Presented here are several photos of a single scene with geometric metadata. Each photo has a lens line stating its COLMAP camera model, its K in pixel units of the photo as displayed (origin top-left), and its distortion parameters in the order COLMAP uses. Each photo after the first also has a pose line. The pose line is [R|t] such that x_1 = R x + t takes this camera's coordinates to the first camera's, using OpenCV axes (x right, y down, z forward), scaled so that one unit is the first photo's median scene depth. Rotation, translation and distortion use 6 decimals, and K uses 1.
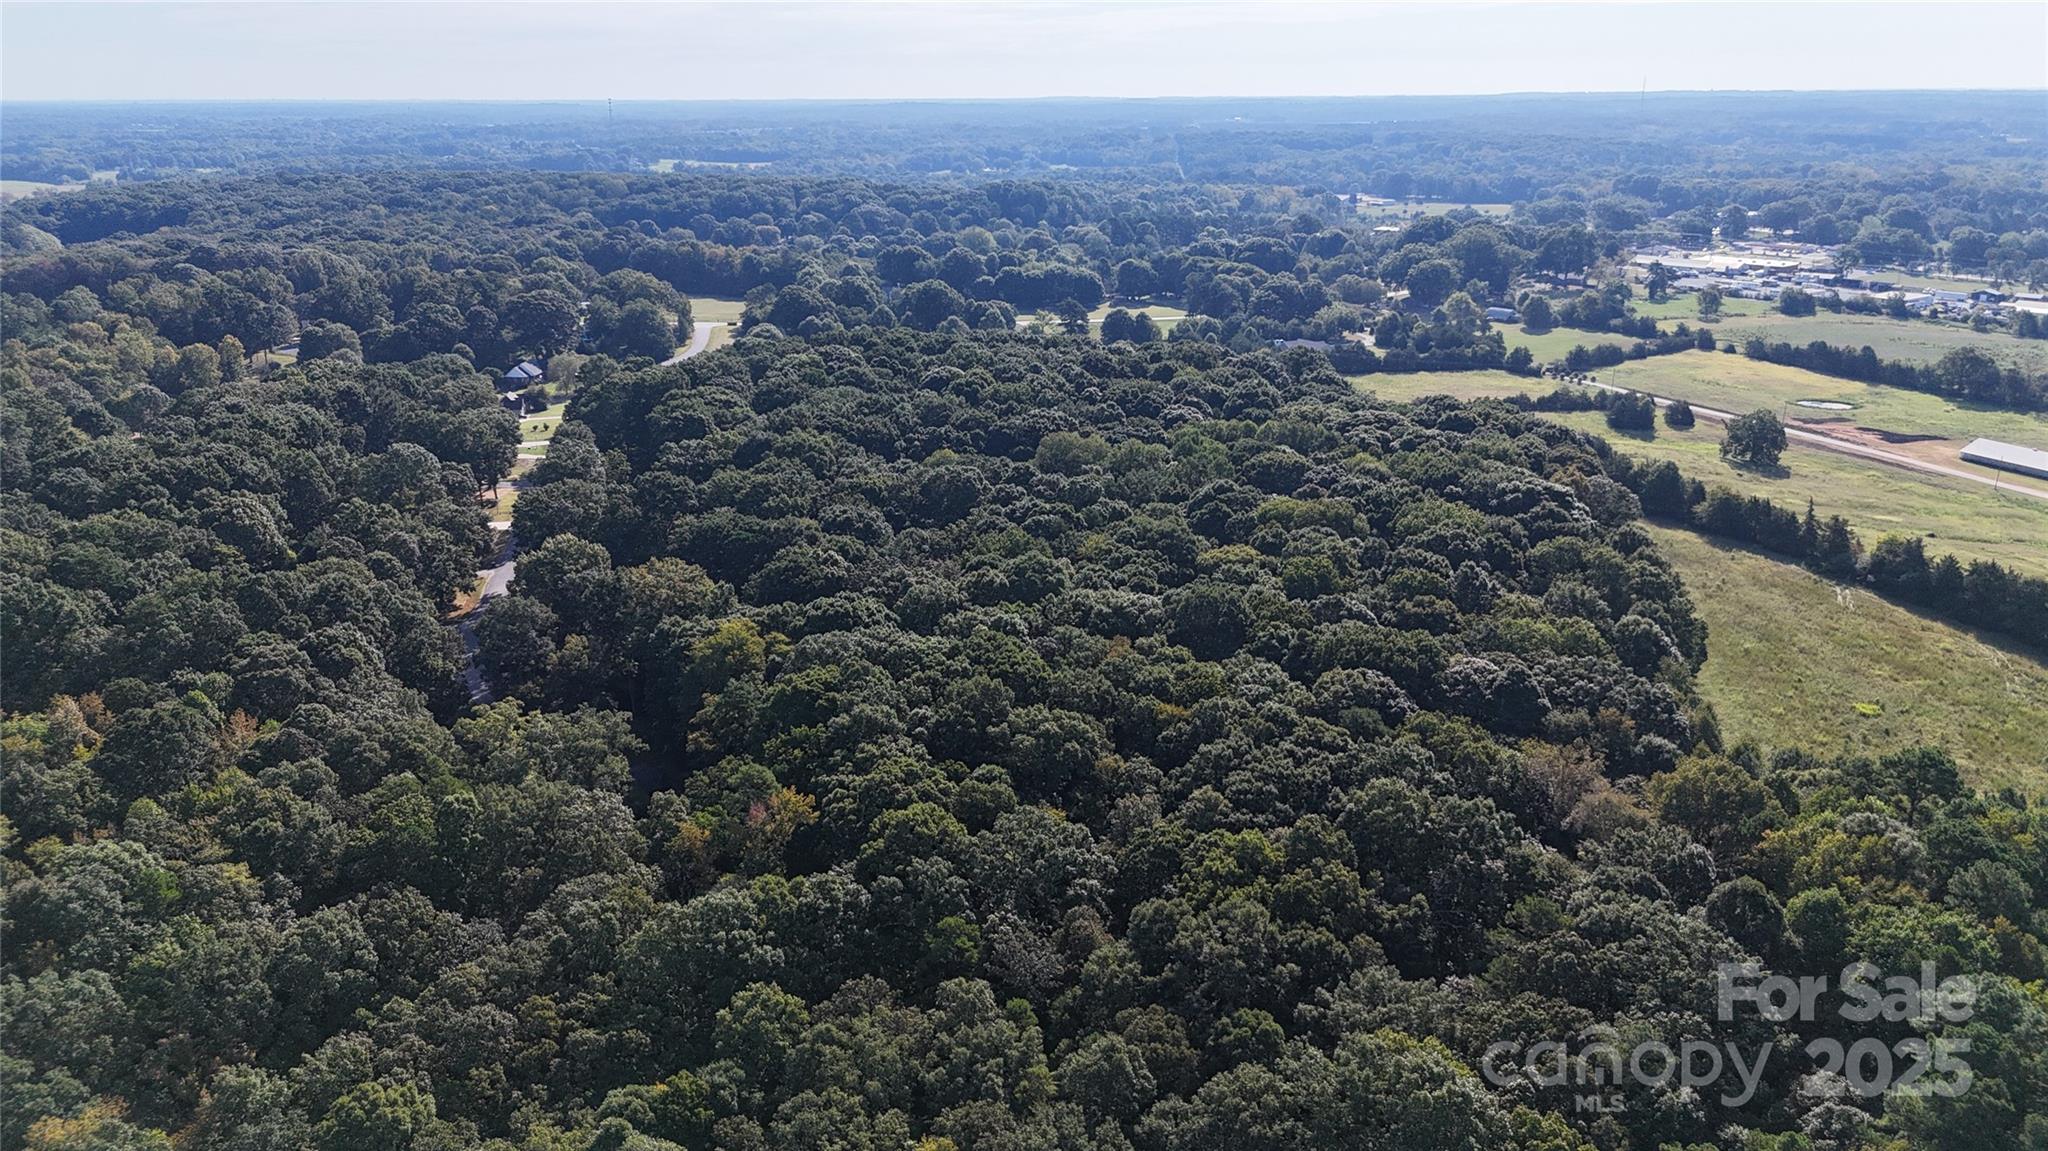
lens RADIAL K [[1510.7, 0, 1025.6], [0, 1510.7, 577.1], [0, 0, 1]] dist [0.068632, -0.065733]
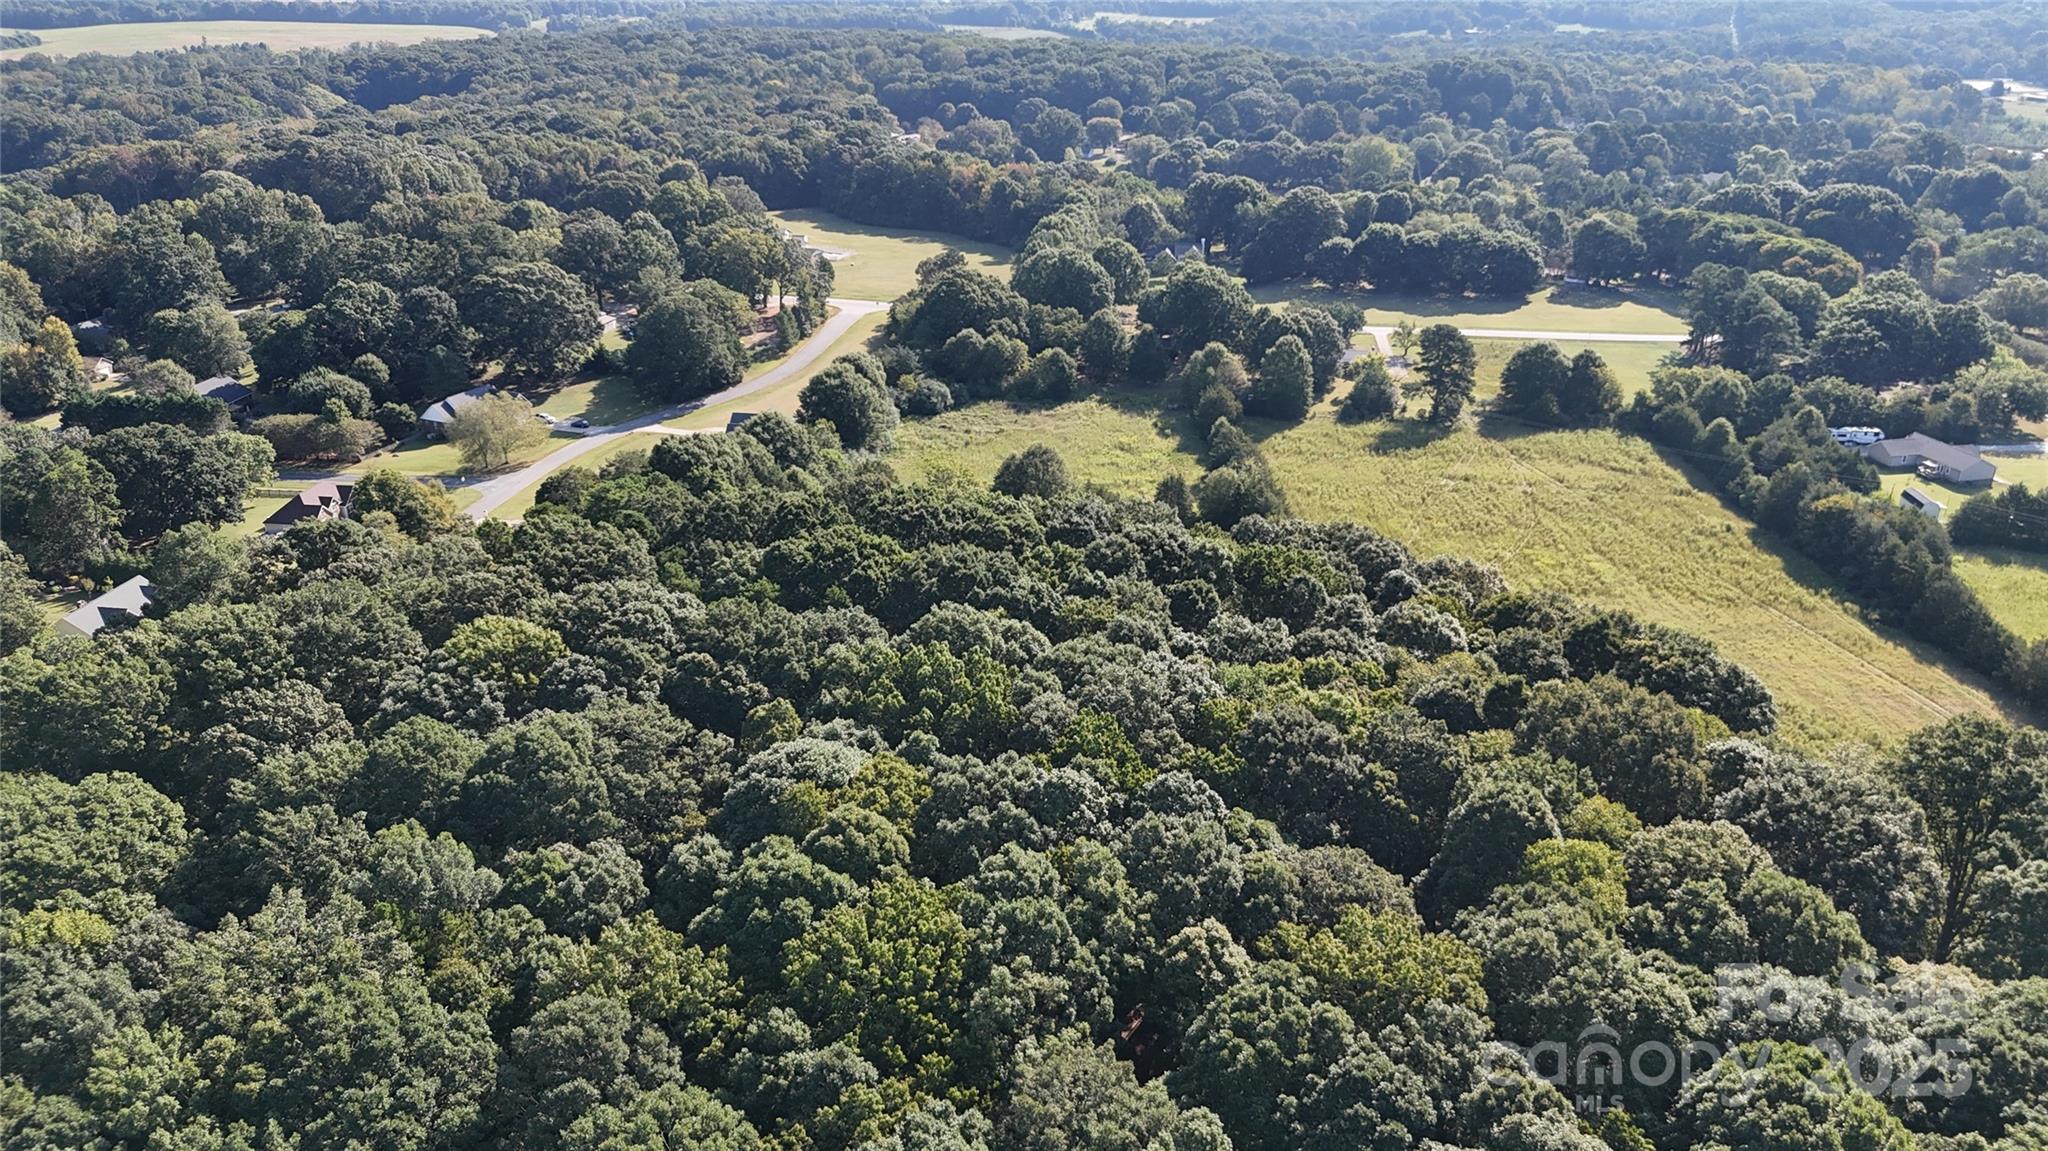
lens RADIAL K [[1510.7, 0, 1015.5], [0, 1510.7, 574.8], [0, 0, 1]] dist [0.068632, -0.065733]
pose [[0.948723, 0.125261, -0.290231, 0.034964], [-0.098981, 0.989683, 0.103585, -0.090205], [0.300212, -0.069546, 0.951334, 0.287589]]
